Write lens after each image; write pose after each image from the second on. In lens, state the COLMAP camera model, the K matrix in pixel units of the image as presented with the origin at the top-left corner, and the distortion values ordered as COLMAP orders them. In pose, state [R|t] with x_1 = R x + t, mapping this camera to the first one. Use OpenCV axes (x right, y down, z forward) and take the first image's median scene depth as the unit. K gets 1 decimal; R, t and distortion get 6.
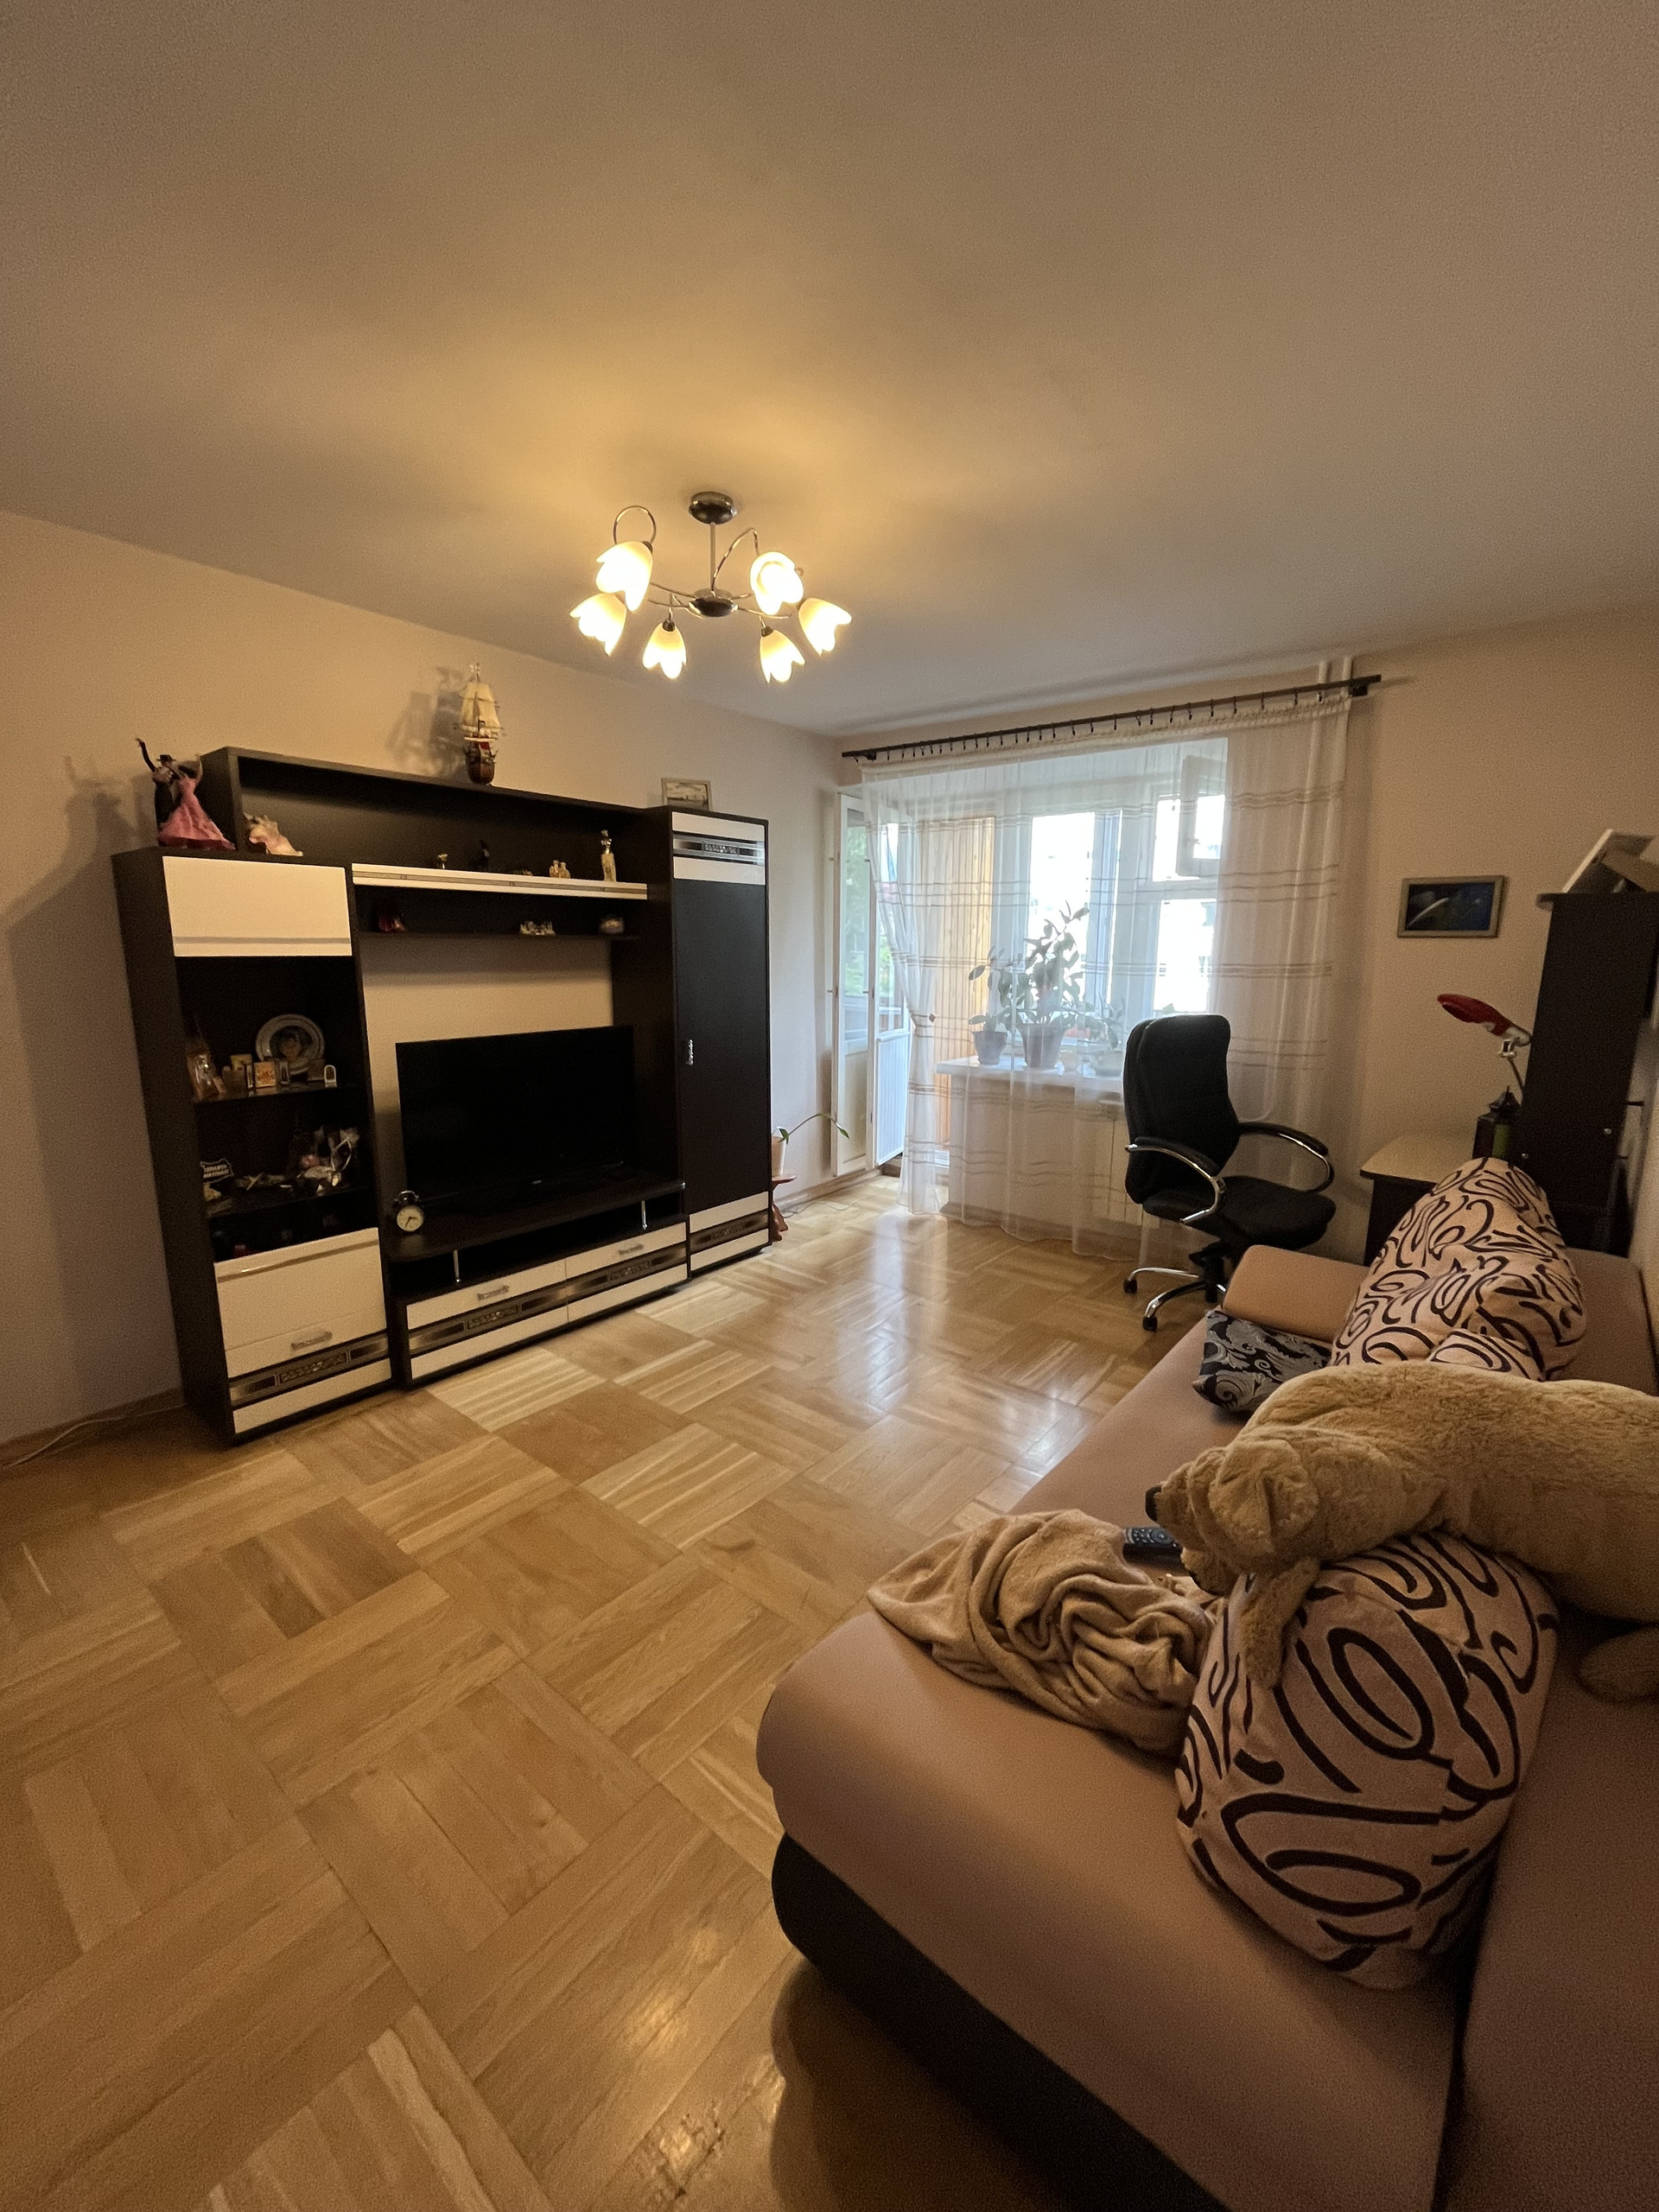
lens RADIAL K [[900.6, 0, 839.3], [0, 900.6, 1110.9], [0, 0, 1]] dist [-0.003342, -0.000578]
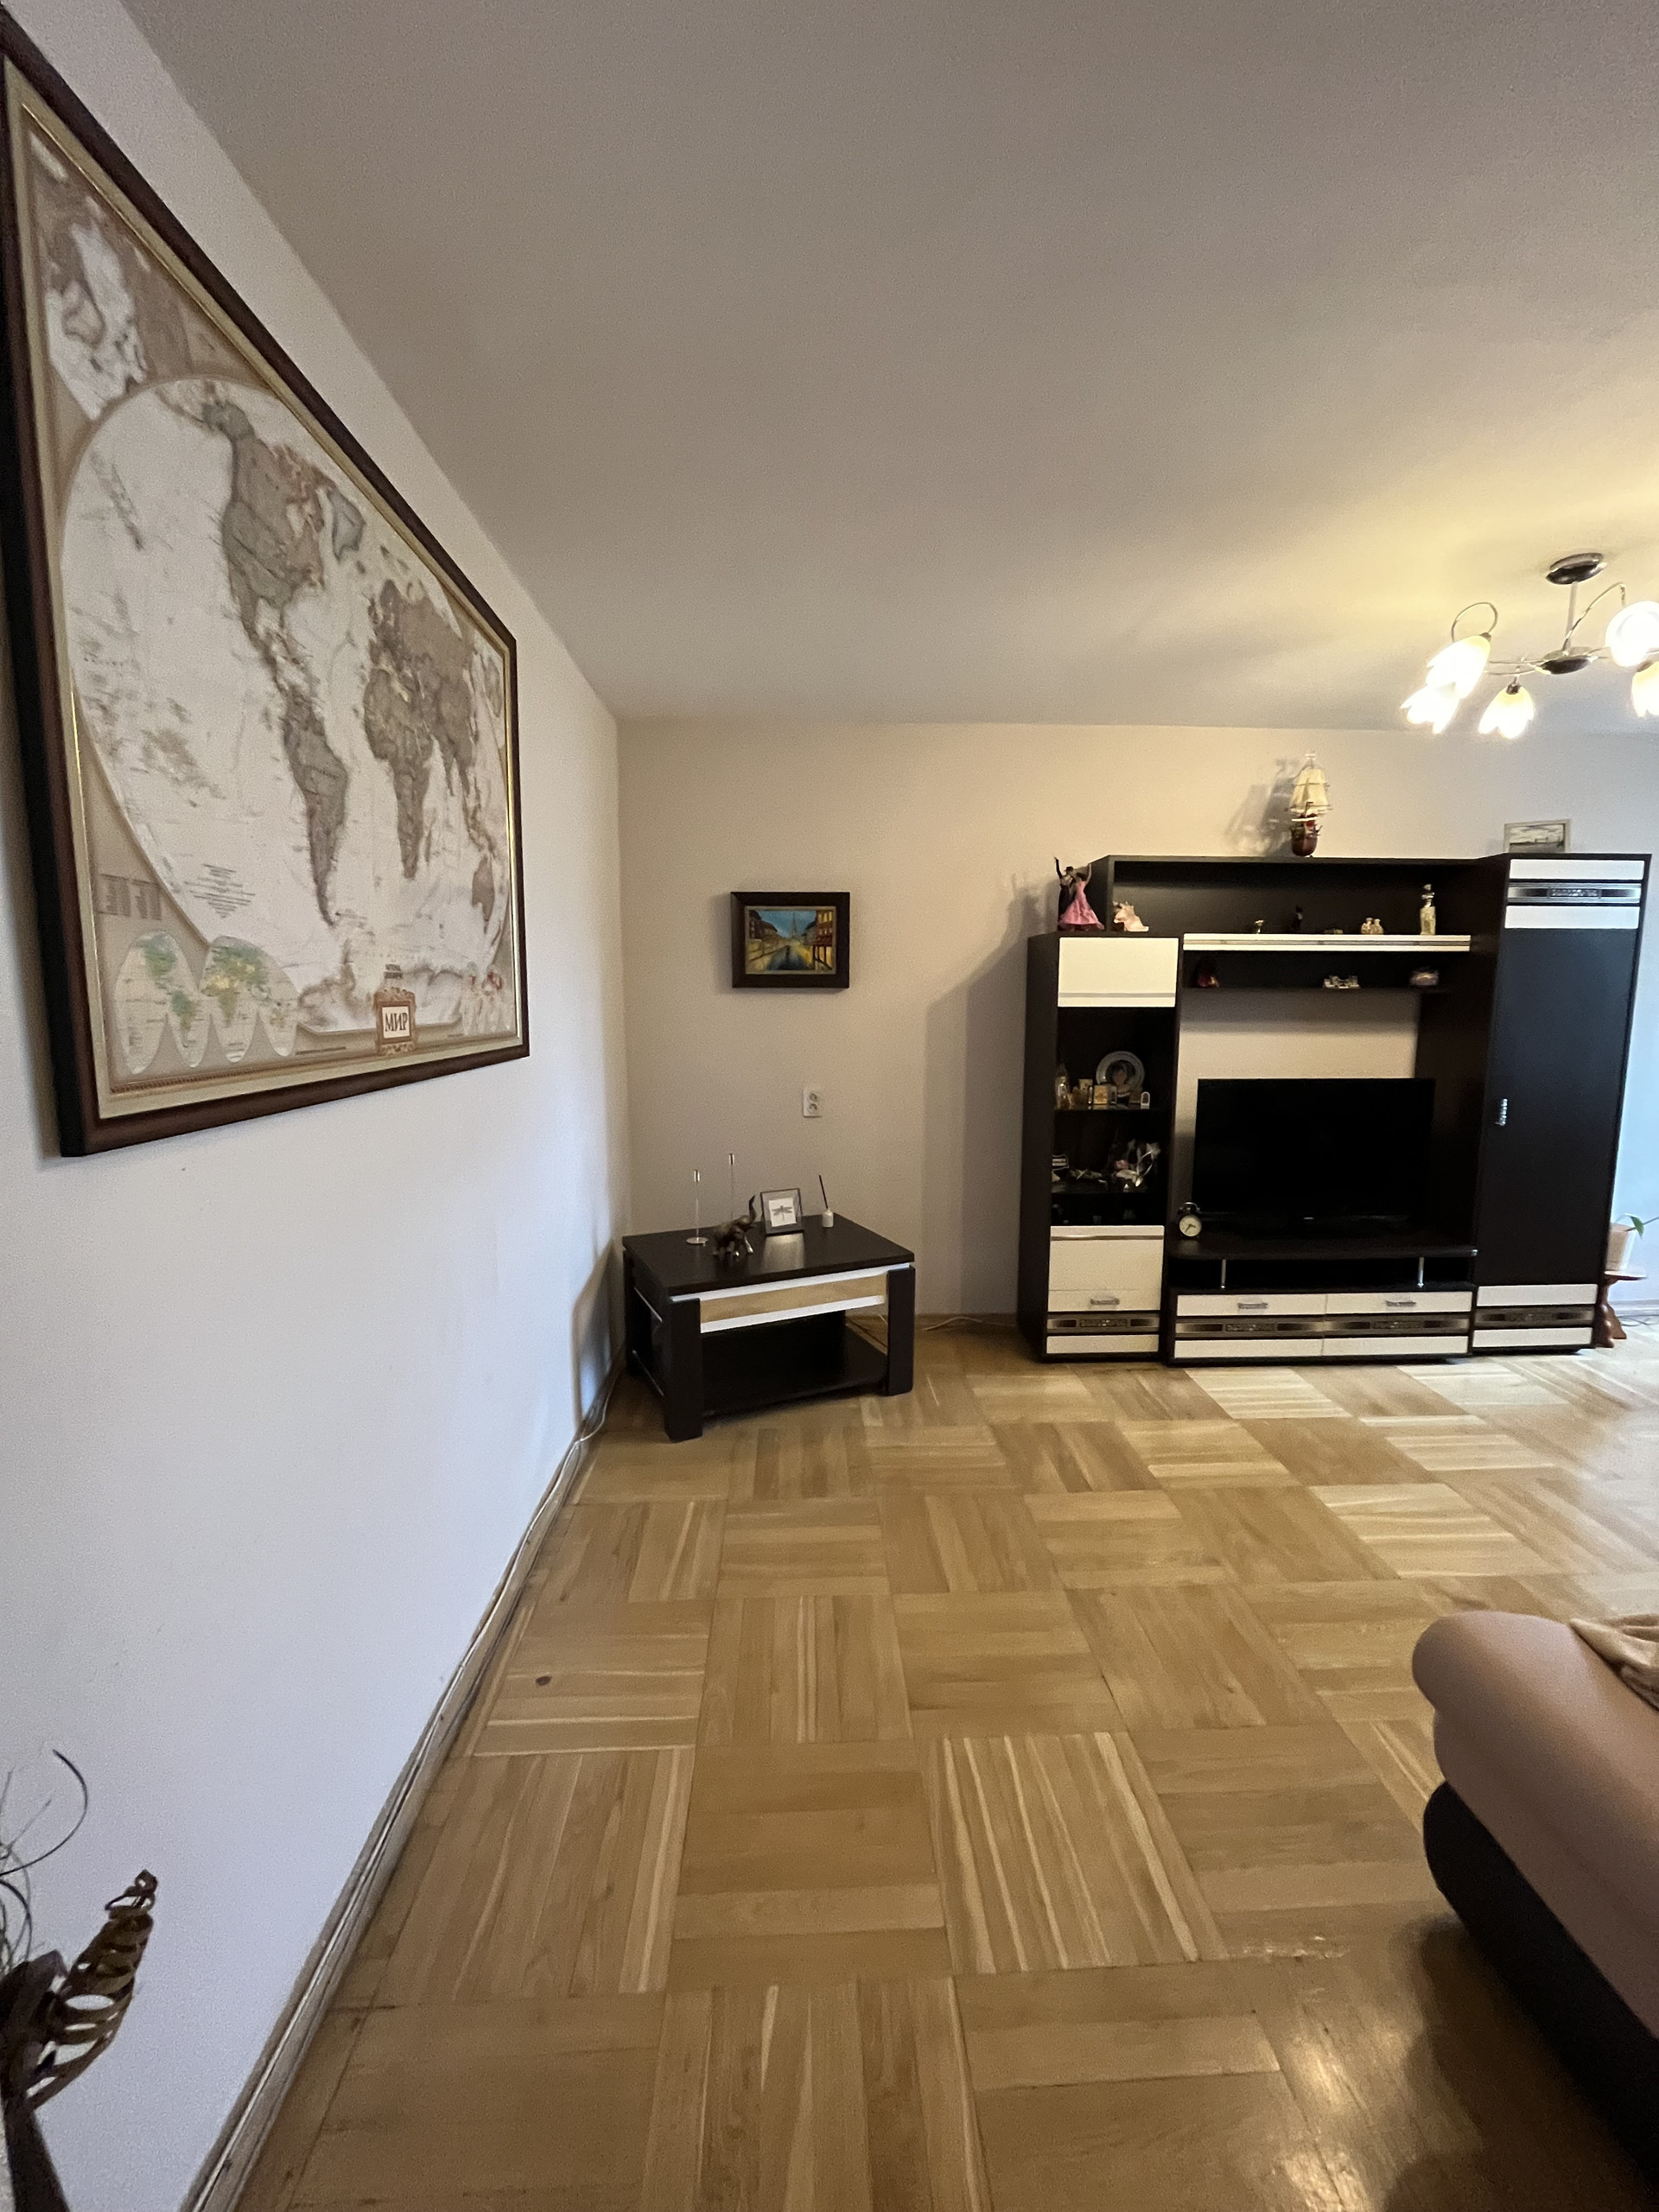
lens RADIAL K [[900.6, 0, 825.8], [0, 900.6, 1106.2], [0, 0, 1]] dist [-0.003342, -0.000578]
pose [[0.660680, 0.089860, -0.745270, 0.085662], [-0.133757, 0.991014, 0.000915, 0.028692], [0.738655, 0.099080, 0.666762, -0.183261]]
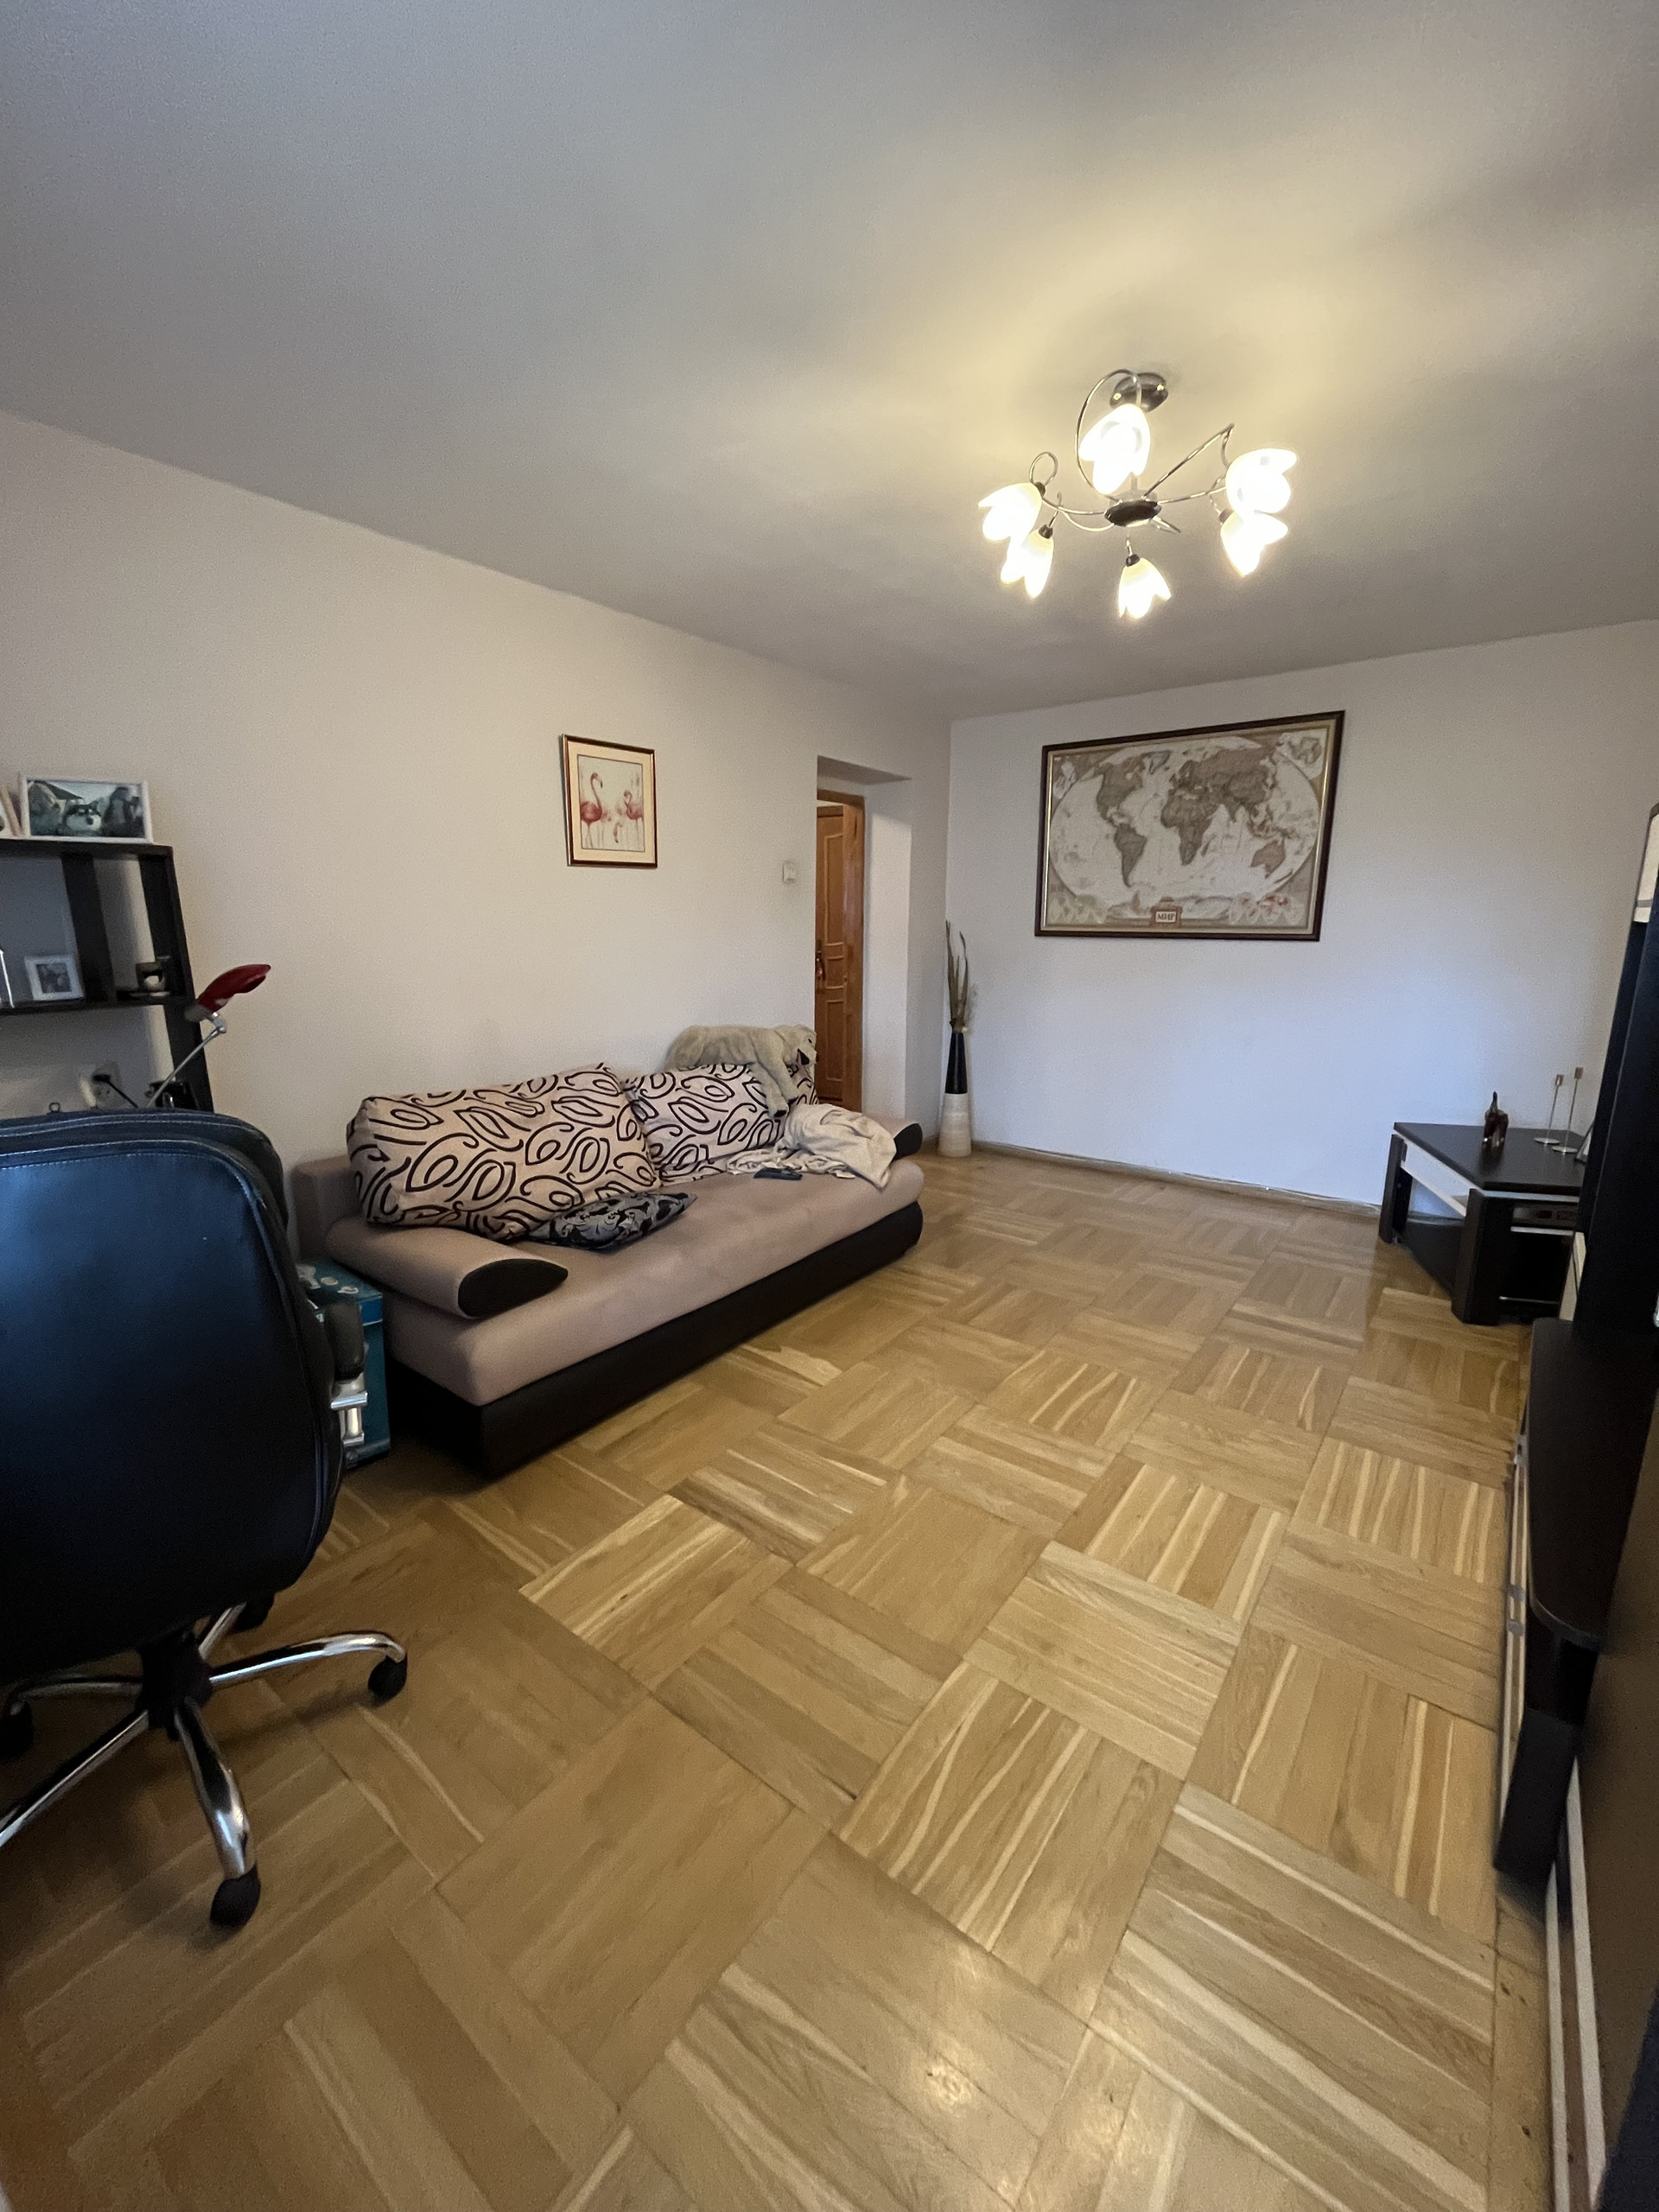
lens RADIAL K [[900.6, 0, 824.8], [0, 900.6, 1112.3], [0, 0, 1]] dist [-0.003342, -0.000578]
pose [[-0.999572, 0.005167, -0.028804, 0.136761], [-0.006495, 0.920576, 0.390509, -0.194360], [0.028534, 0.390529, -0.920149, 1.055989]]
